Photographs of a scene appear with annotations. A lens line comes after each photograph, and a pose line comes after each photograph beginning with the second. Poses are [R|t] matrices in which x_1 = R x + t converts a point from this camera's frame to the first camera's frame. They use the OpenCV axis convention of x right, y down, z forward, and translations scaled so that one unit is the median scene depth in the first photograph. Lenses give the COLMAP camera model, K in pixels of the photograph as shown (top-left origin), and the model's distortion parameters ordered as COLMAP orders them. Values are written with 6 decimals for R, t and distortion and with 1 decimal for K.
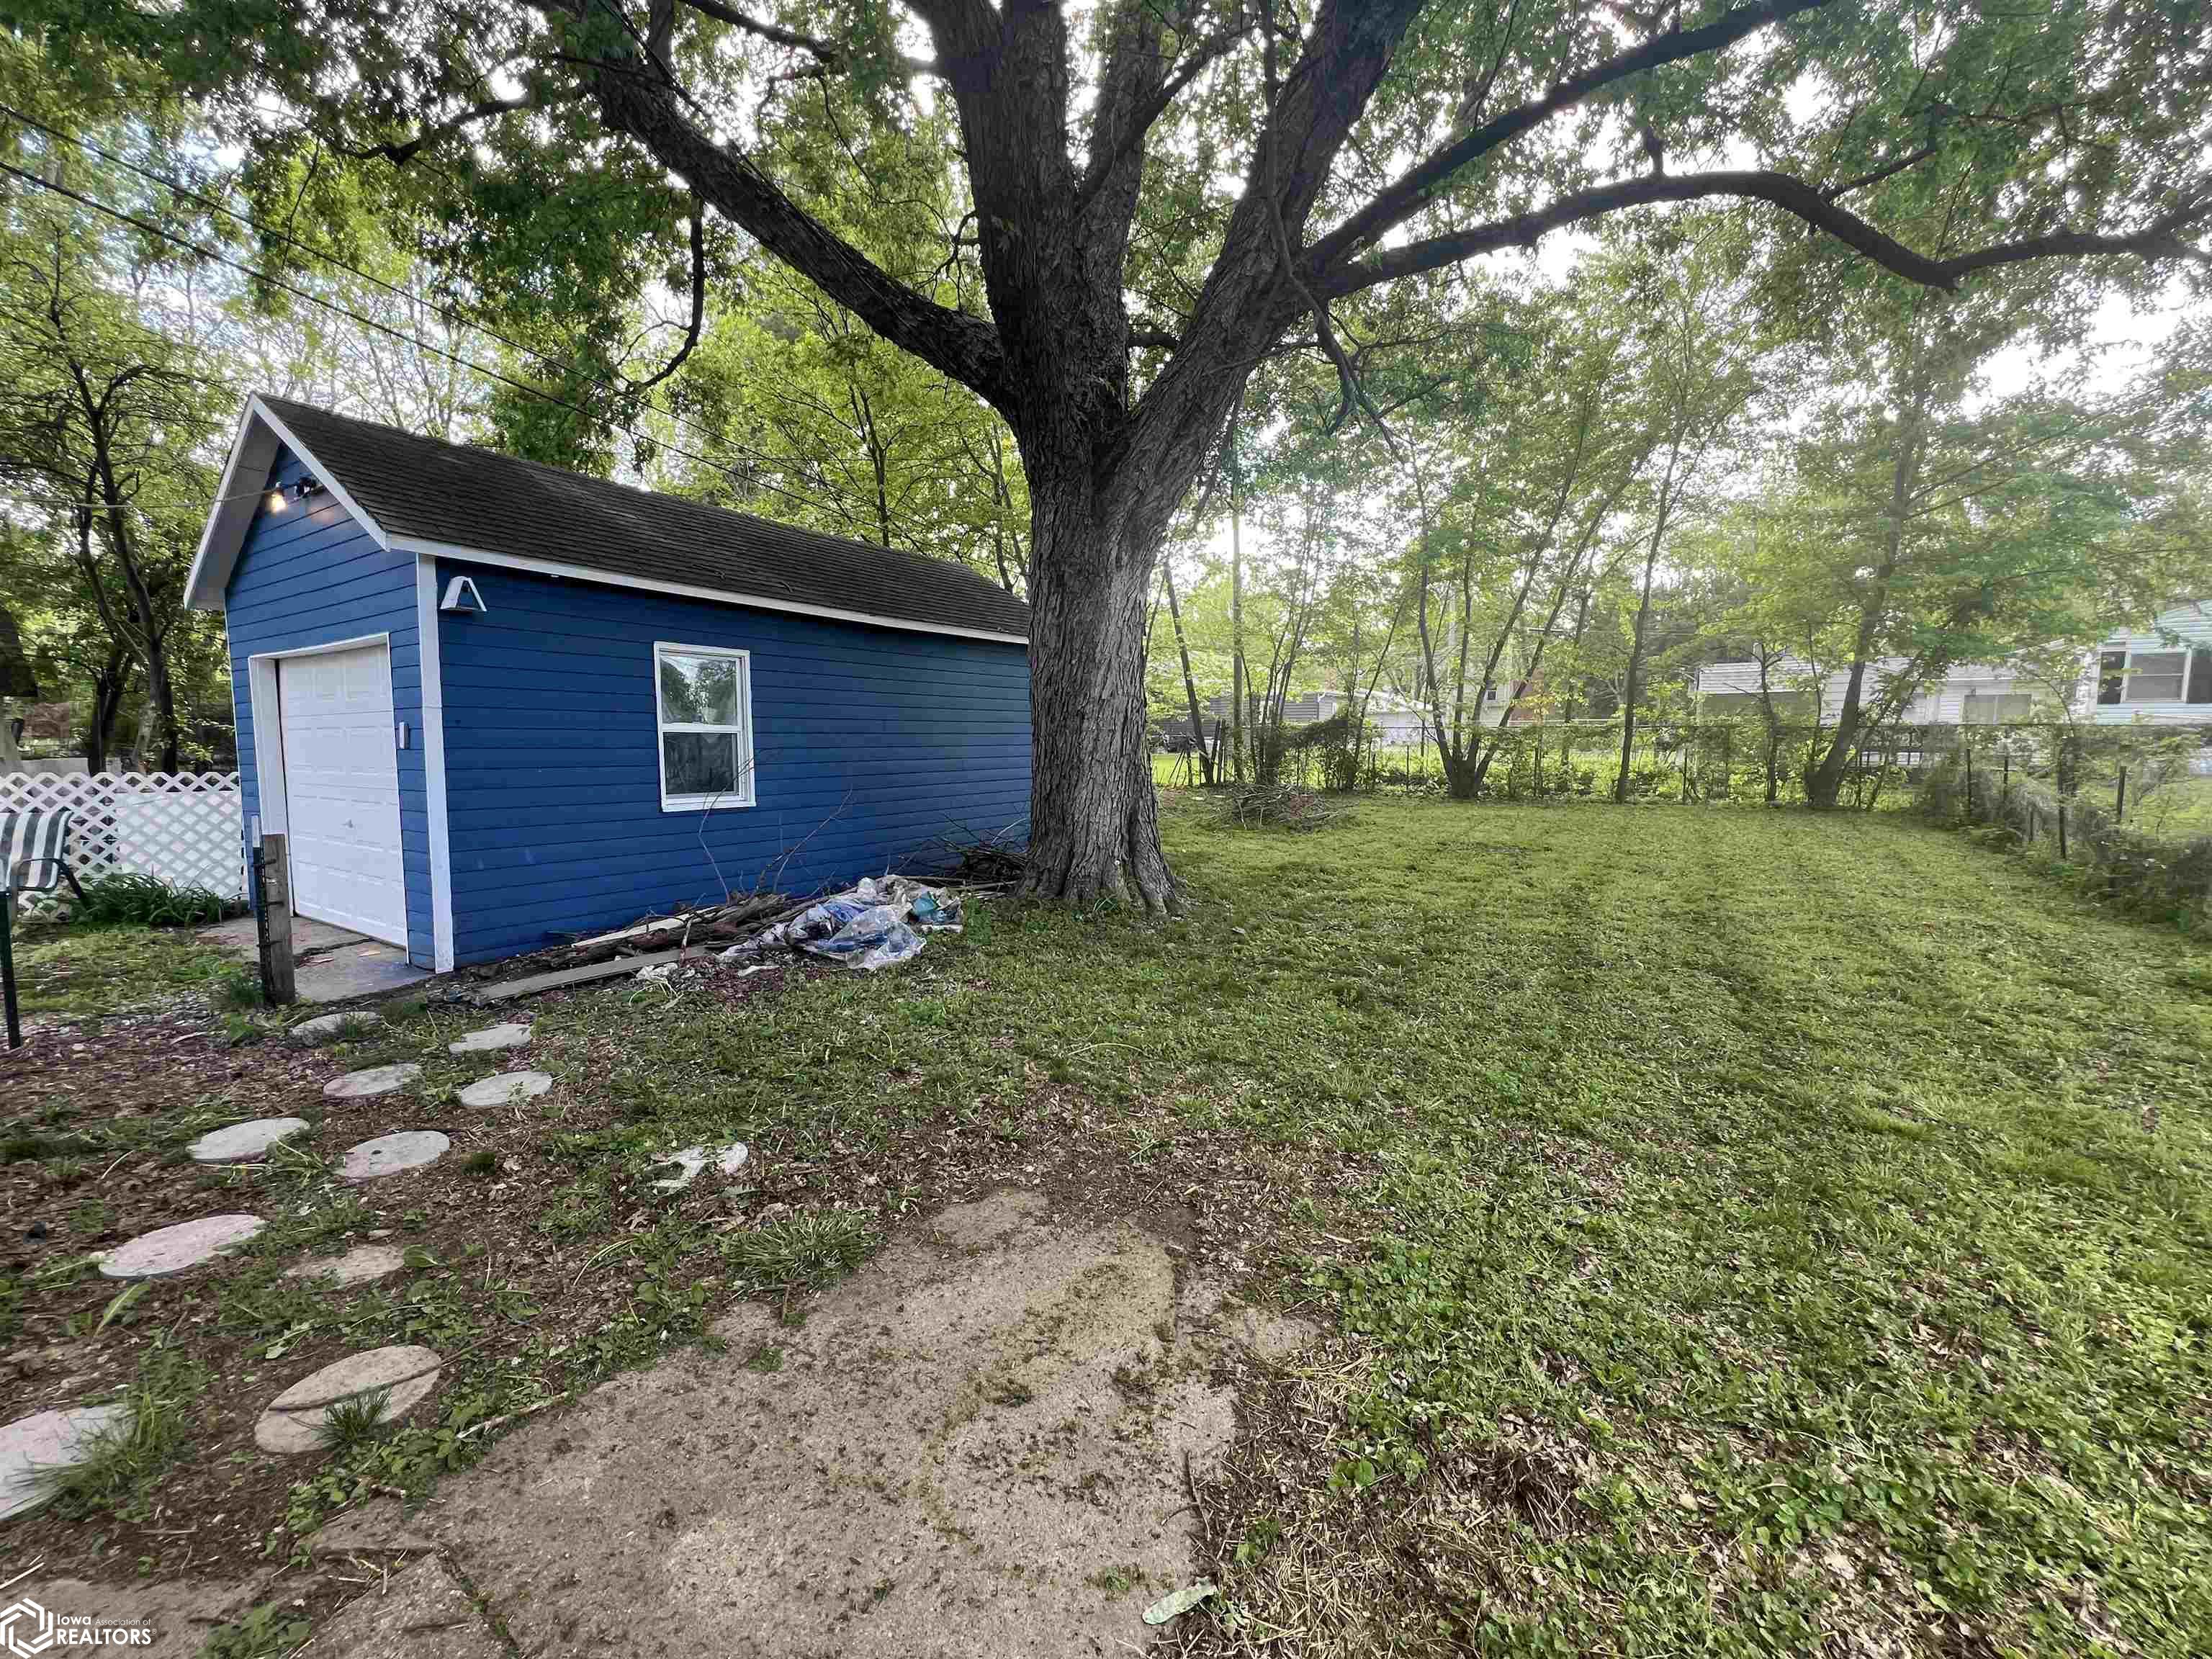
lens RADIAL K [[881.1, 0, 1099.2], [0, 881.1, 825.7], [0, 0, 1]] dist [-0.002695, 0.000074]
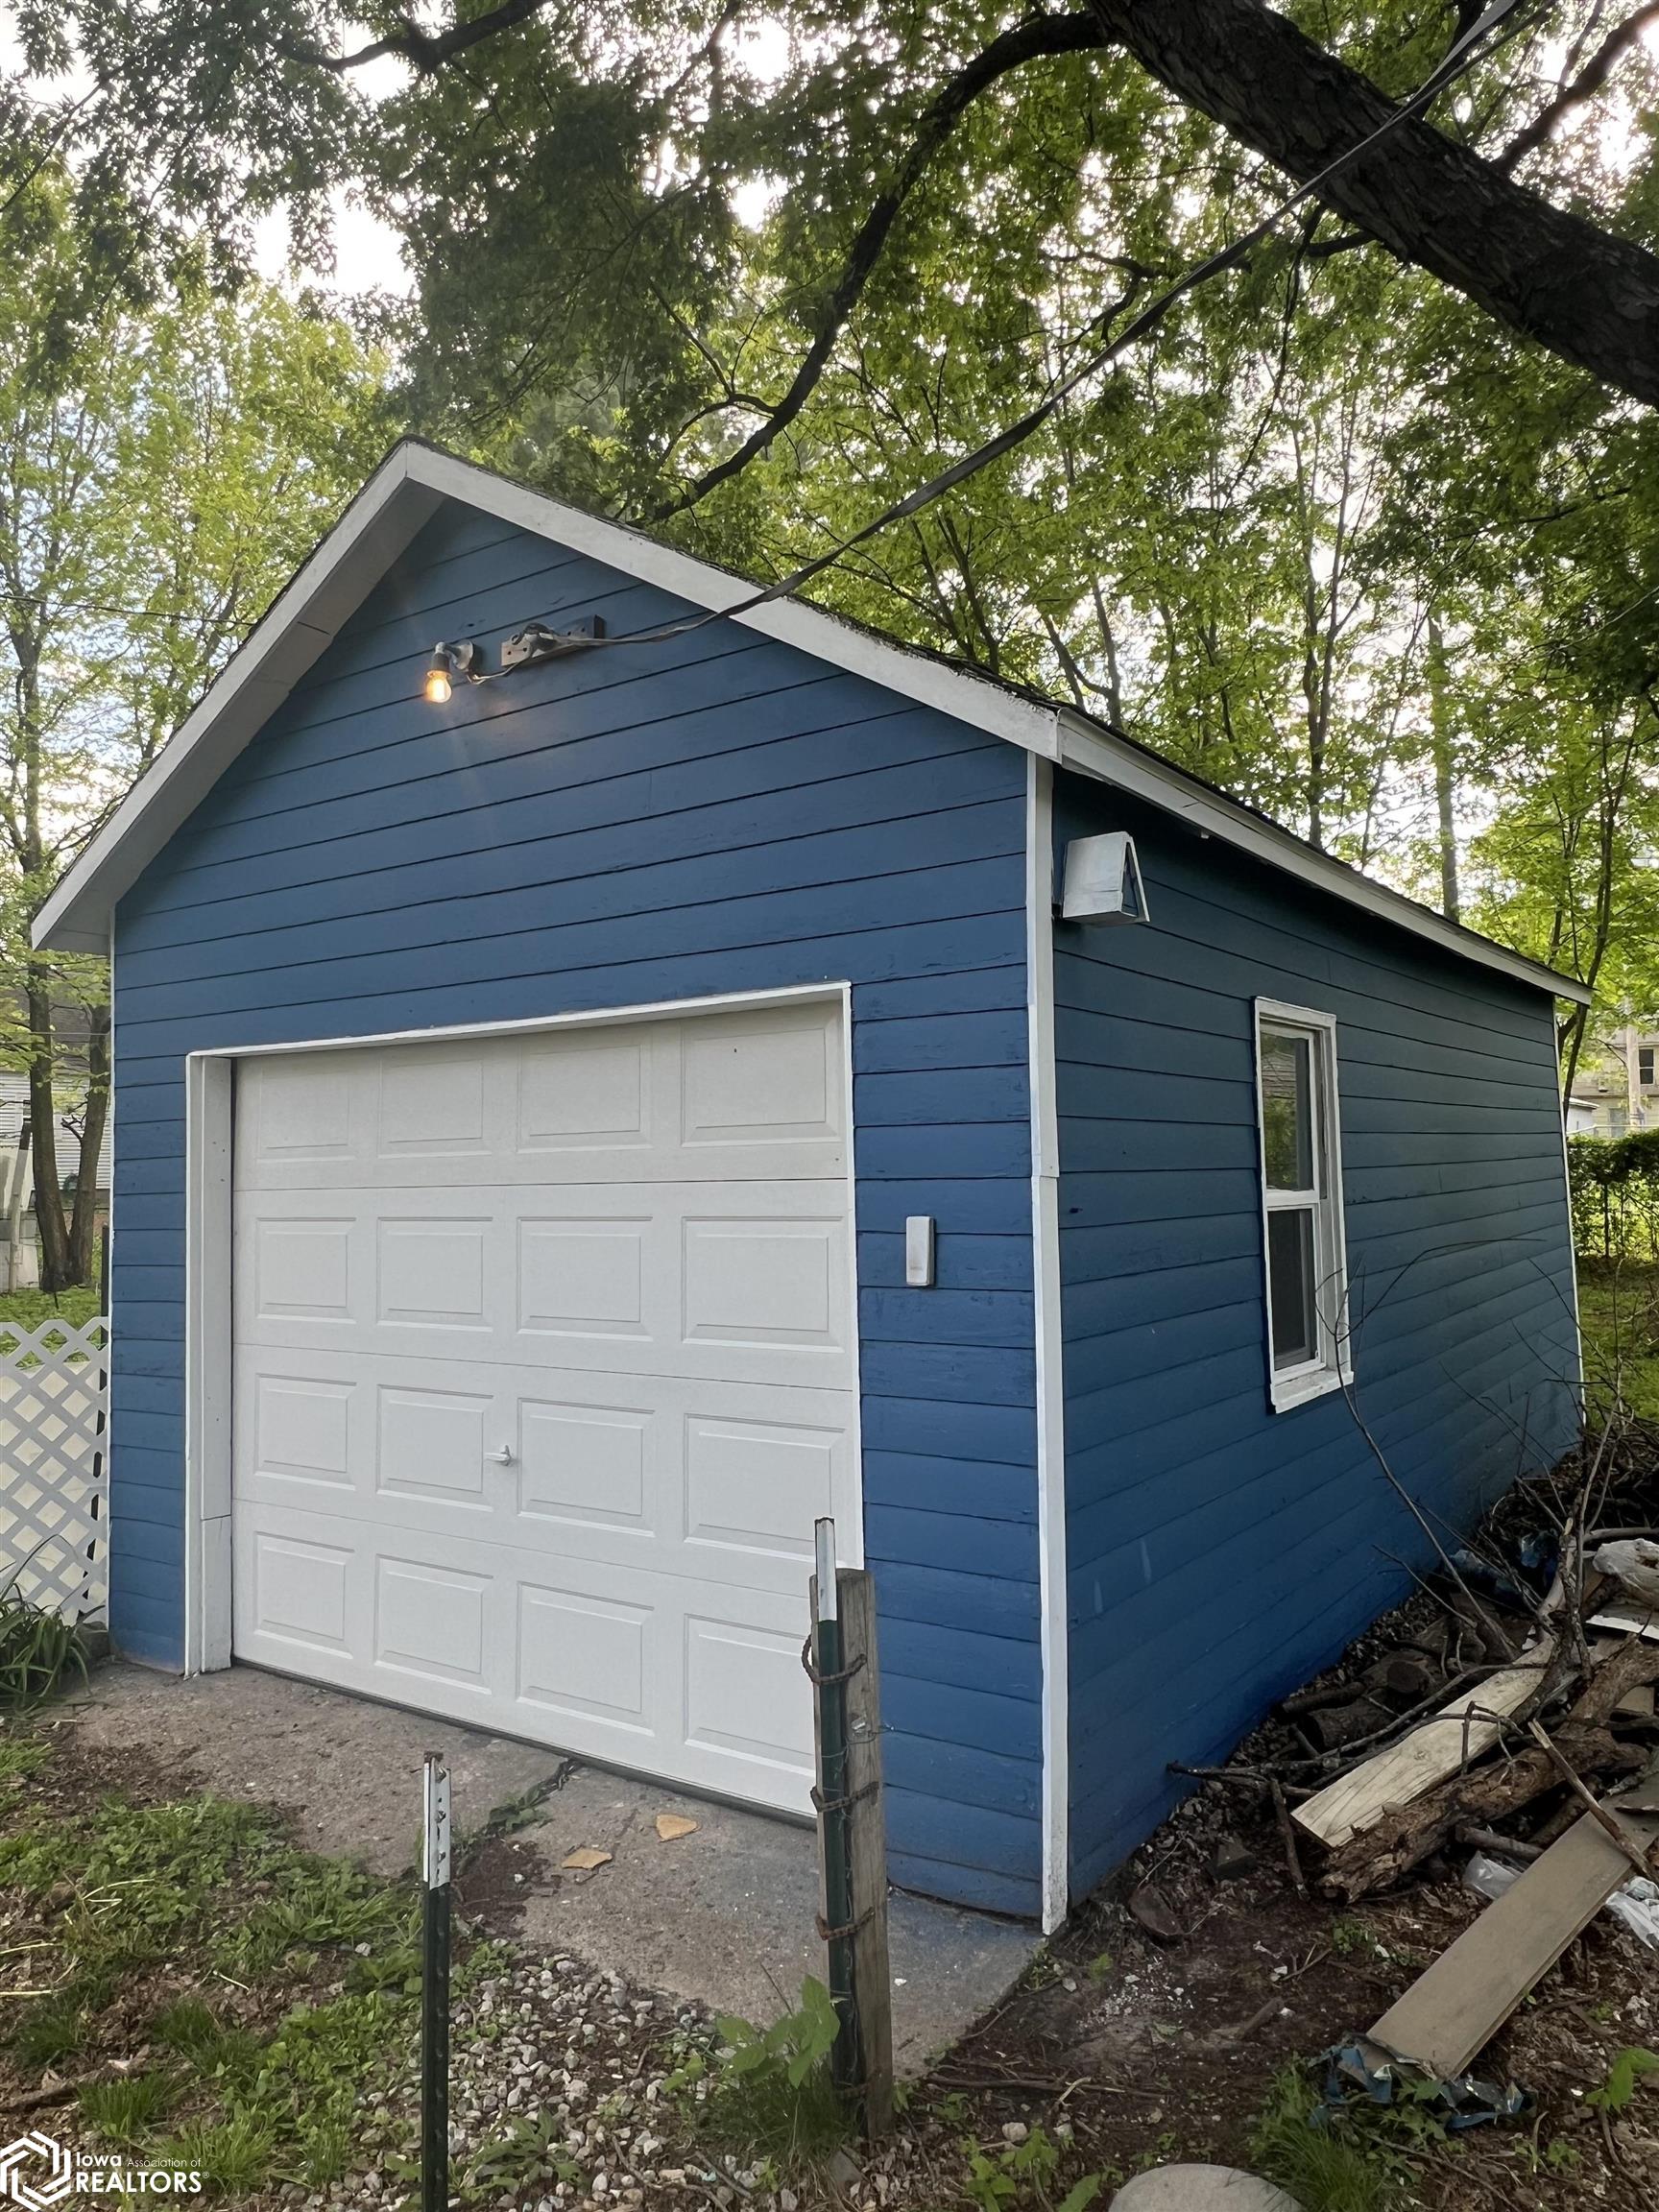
lens RADIAL K [[1538.2, 0, 829.5], [0, 1538.2, 1106.0], [0, 0, 1]] dist [0.002990, 0.000686]
pose [[0.999237, -0.020992, -0.032928, -0.672901], [0.016420, 0.990922, -0.133435, -0.064417], [0.035430, 0.132792, 0.990510, 0.283001]]
